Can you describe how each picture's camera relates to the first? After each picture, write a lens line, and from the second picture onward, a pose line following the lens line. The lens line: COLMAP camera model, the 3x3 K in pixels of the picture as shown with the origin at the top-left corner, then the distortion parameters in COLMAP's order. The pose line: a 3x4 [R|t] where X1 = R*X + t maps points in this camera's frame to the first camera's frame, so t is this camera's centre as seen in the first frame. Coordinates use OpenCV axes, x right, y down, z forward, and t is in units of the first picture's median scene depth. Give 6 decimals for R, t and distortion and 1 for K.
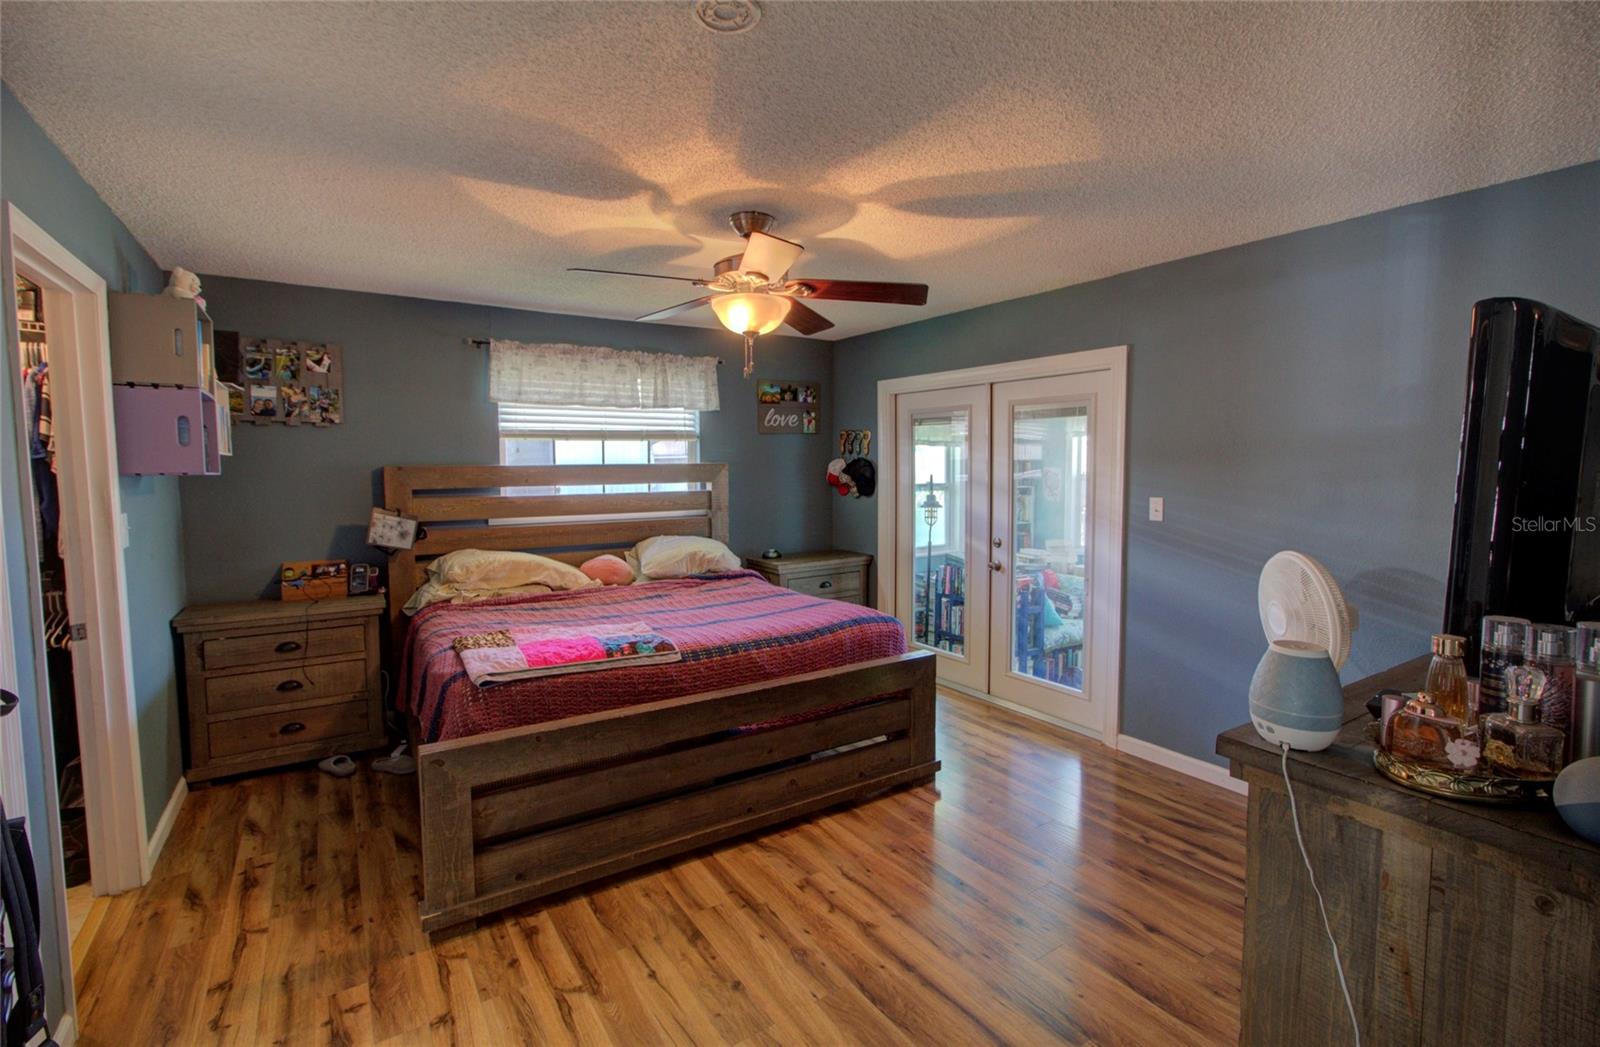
lens RADIAL K [[725.4, 0, 797.8], [0, 725.4, 524.3], [0, 0, 1]] dist [-0.015182, 0.002717]
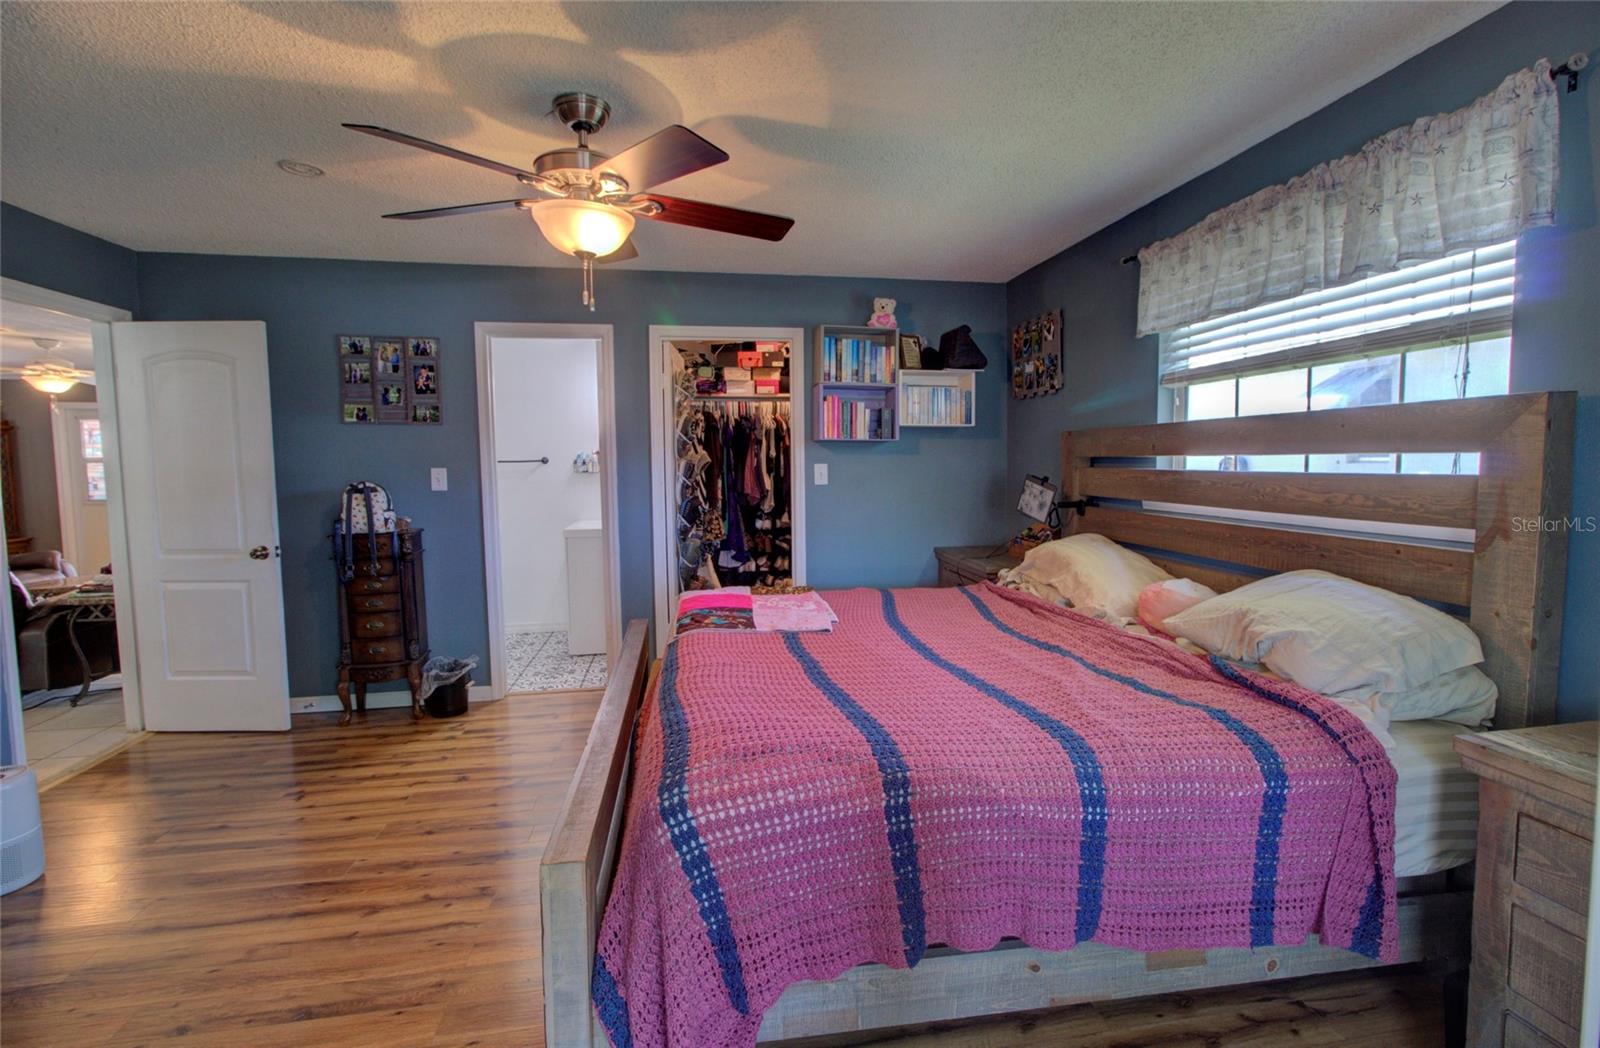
lens RADIAL K [[725.4, 0, 815.8], [0, 725.4, 519.3], [0, 0, 1]] dist [-0.015182, 0.002717]
pose [[-0.388024, 0.080372, -0.918138, 0.420231], [-0.071808, 0.990526, 0.117056, -0.057000], [0.918848, 0.111350, -0.378577, 1.113563]]
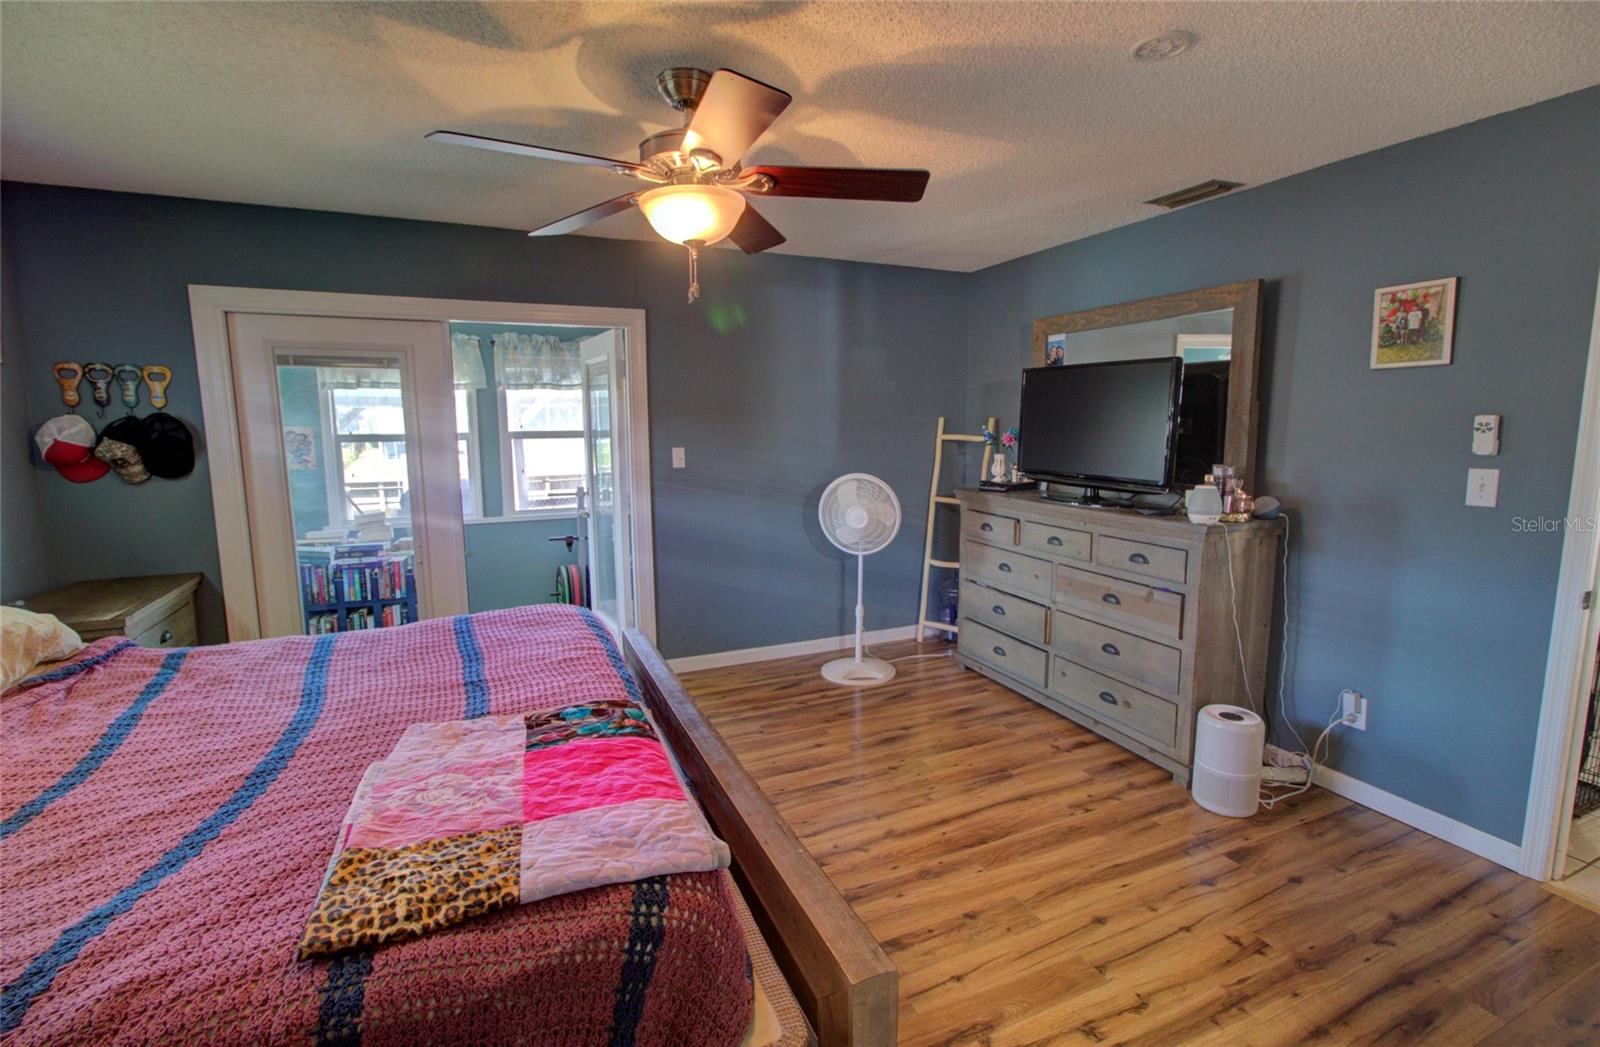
lens RADIAL K [[725.4, 0, 829.3], [0, 725.4, 518.2], [0, 0, 1]] dist [-0.015182, 0.002717]
pose [[0.137637, -0.129736, 0.981949, -0.577966], [0.090255, 0.988903, 0.118004, -0.038116], [-0.986362, 0.072384, 0.147819, 0.547051]]
